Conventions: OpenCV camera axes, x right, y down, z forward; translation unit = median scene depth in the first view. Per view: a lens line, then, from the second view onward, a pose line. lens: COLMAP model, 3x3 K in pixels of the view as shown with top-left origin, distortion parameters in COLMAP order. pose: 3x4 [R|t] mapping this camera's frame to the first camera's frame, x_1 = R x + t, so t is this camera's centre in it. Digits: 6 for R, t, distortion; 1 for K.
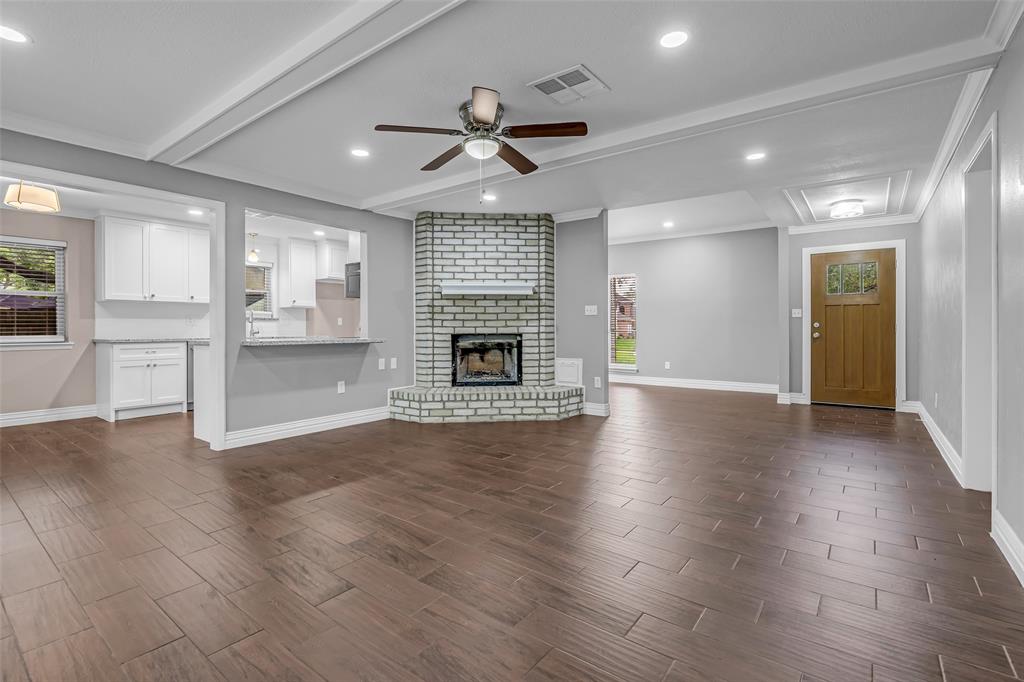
lens RADIAL K [[478.8, 0, 507.3], [0, 478.8, 328.6], [0, 0, 1]] dist [-0.010308, 0.000505]
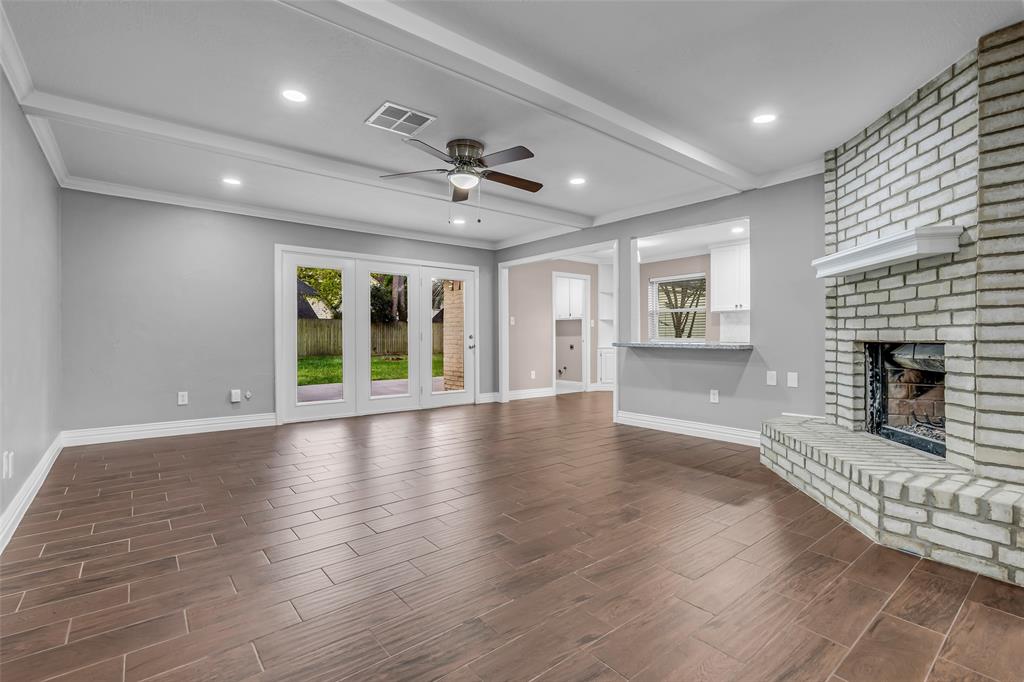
lens RADIAL K [[473.5, 0, 508.7], [0, 473.5, 338.0], [0, 0, 1]] dist [-0.002228, 0.000132]
pose [[-0.237243, 0.006878, -0.971426, 0.554744], [0.000532, 0.999976, 0.006951, 0.002939], [0.971450, 0.001132, -0.237241, 0.723292]]
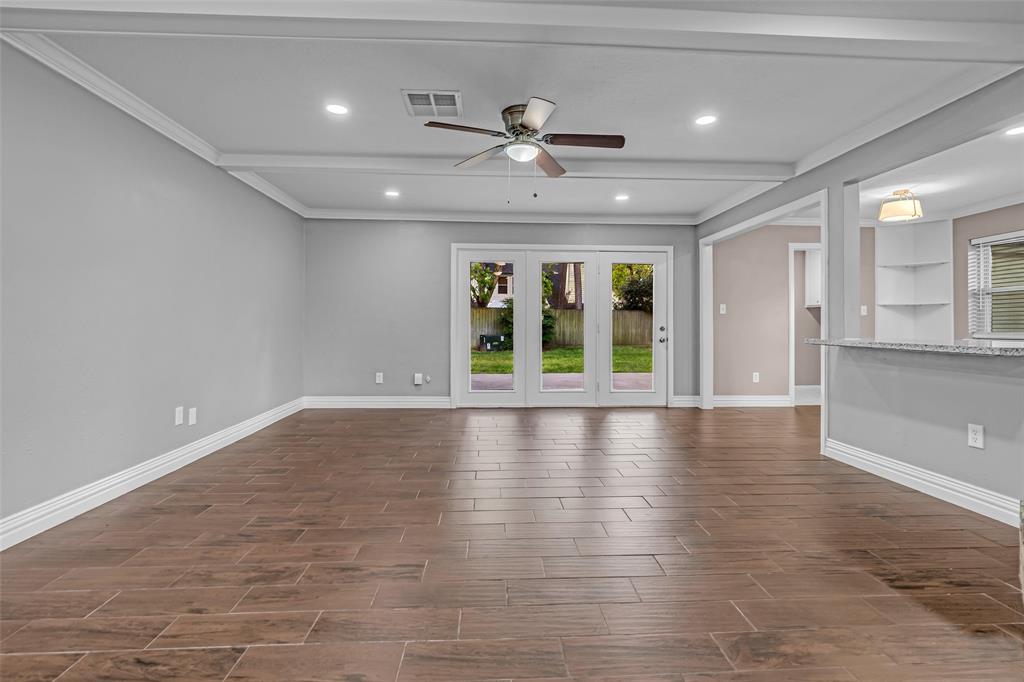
lens RADIAL K [[479.8, 0, 511.9], [0, 479.8, 323.2], [0, 0, 1]] dist [-0.012300, 0.000157]
pose [[-0.760012, -0.002558, -0.649904, 0.335934], [-0.001052, 0.999996, -0.002706, -0.000147], [0.649908, -0.001373, -0.760012, 0.928158]]
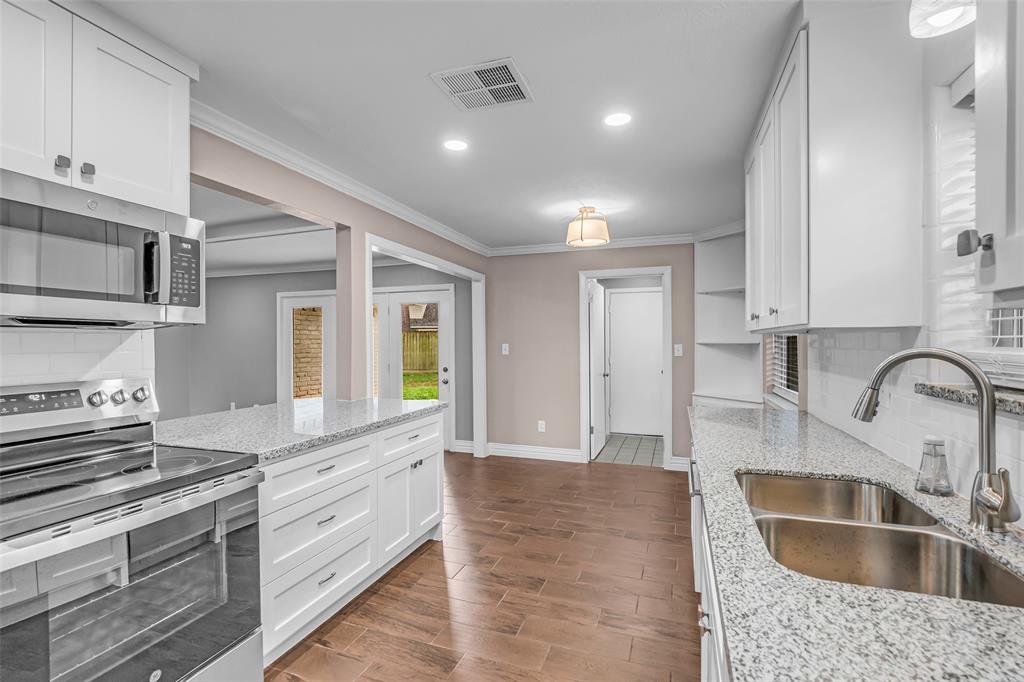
lens RADIAL K [[468.2, 0, 507.1], [0, 468.2, 344.6], [0, 0, 1]] dist [-0.010479, 0.001469]
pose [[-0.954842, 0.007246, -0.297025, -0.432163], [0.005833, 0.999967, 0.005644, -0.049451], [0.297056, 0.003657, -0.954853, 1.334020]]
